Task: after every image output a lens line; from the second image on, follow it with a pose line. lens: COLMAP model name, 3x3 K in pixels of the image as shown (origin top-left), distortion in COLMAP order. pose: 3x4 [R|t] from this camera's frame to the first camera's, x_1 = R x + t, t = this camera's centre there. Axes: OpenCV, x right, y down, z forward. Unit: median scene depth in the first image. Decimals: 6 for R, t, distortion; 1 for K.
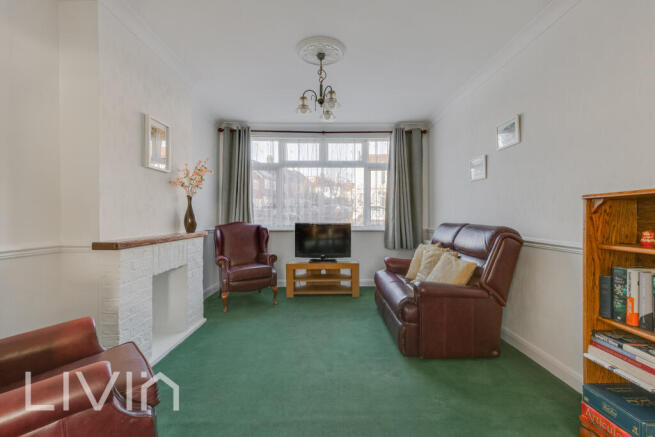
lens RADIAL K [[291.0, 0, 337.5], [0, 291.0, 217.8], [0, 0, 1]] dist [0.002316, -0.000031]
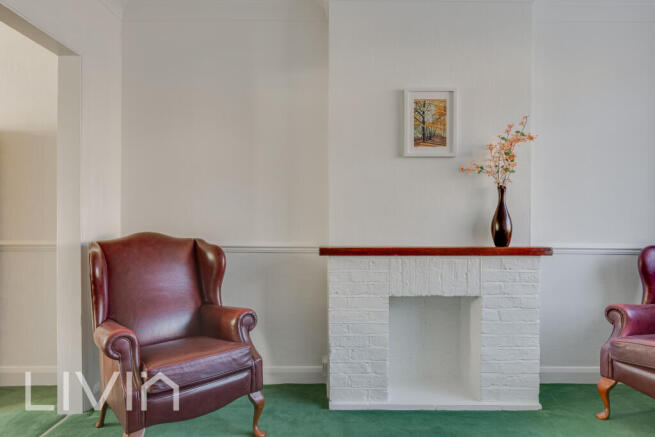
lens RADIAL K [[405.7, 0, 327.5], [0, 405.7, 218.5], [0, 0, 1]] dist [0.005866, 0.002437]
pose [[-0.022055, 0.003931, -0.999749, 0.254892], [-0.003961, 0.999984, 0.004019, -0.007145], [0.999749, 0.004048, -0.022039, 0.477534]]
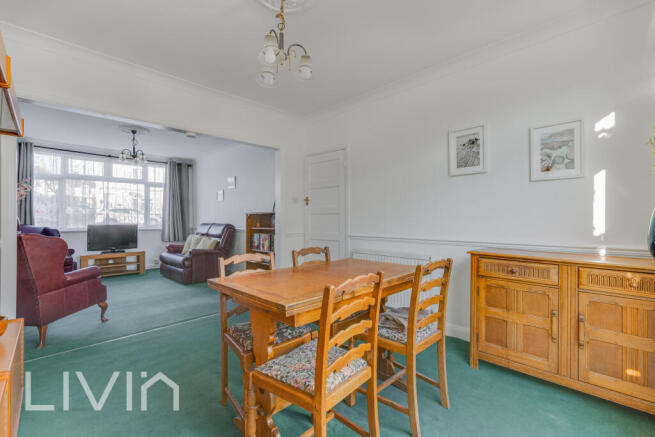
lens RADIAL K [[294.6, 0, 327.5], [0, 294.6, 218.5], [0, 0, 1]] dist [0.002241, 0.000216]
pose [[0.730594, 0.000816, 0.682812, -0.274965], [0.003201, 0.999984, -0.004620, 0.000089], [-0.682805, 0.005561, 0.730580, -0.746805]]
